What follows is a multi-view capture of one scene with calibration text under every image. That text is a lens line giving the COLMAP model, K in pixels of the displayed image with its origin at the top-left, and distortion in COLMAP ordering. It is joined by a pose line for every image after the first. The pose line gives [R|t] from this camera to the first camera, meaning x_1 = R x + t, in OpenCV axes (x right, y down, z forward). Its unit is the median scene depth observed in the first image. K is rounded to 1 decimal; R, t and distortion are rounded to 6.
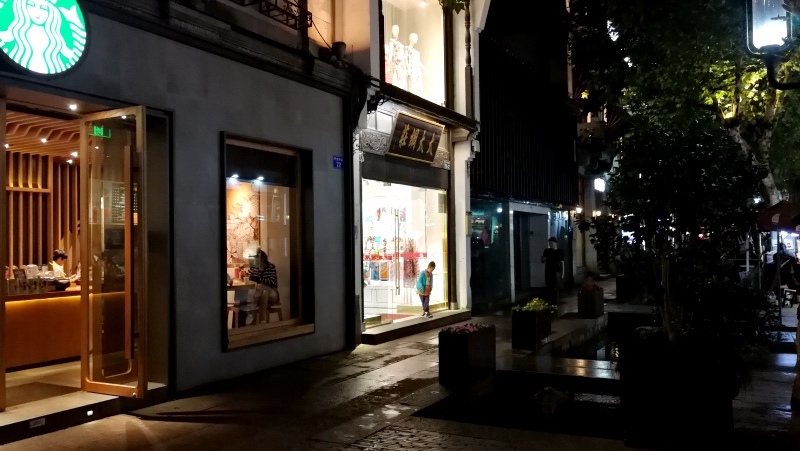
lens RADIAL K [[652.8, 0, 400.3], [0, 652.8, 225.5], [0, 0, 1]] dist [-0.001746, 0.000403]
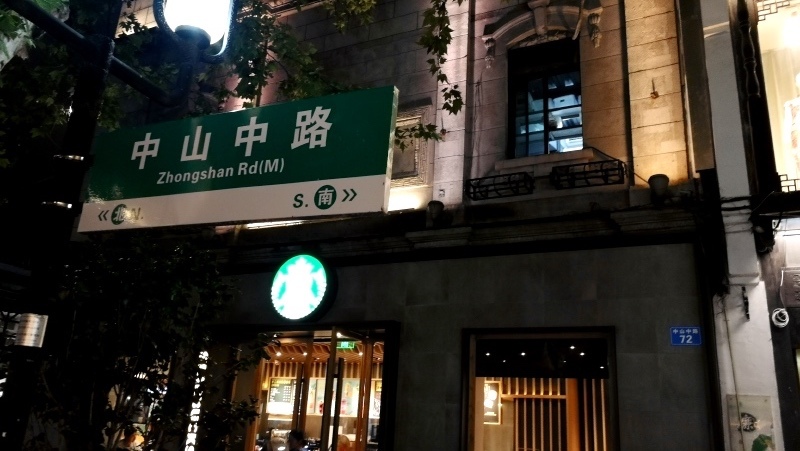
lens RADIAL K [[652.8, 0, 399.8], [0, 652.8, 225.3], [0, 0, 1]] dist [-0.001746, 0.000403]
pose [[0.040077, -0.295055, -0.954639, 0.768827], [-0.034288, 0.954438, -0.296432, 0.007694], [0.998608, 0.044613, 0.028134, 0.887538]]
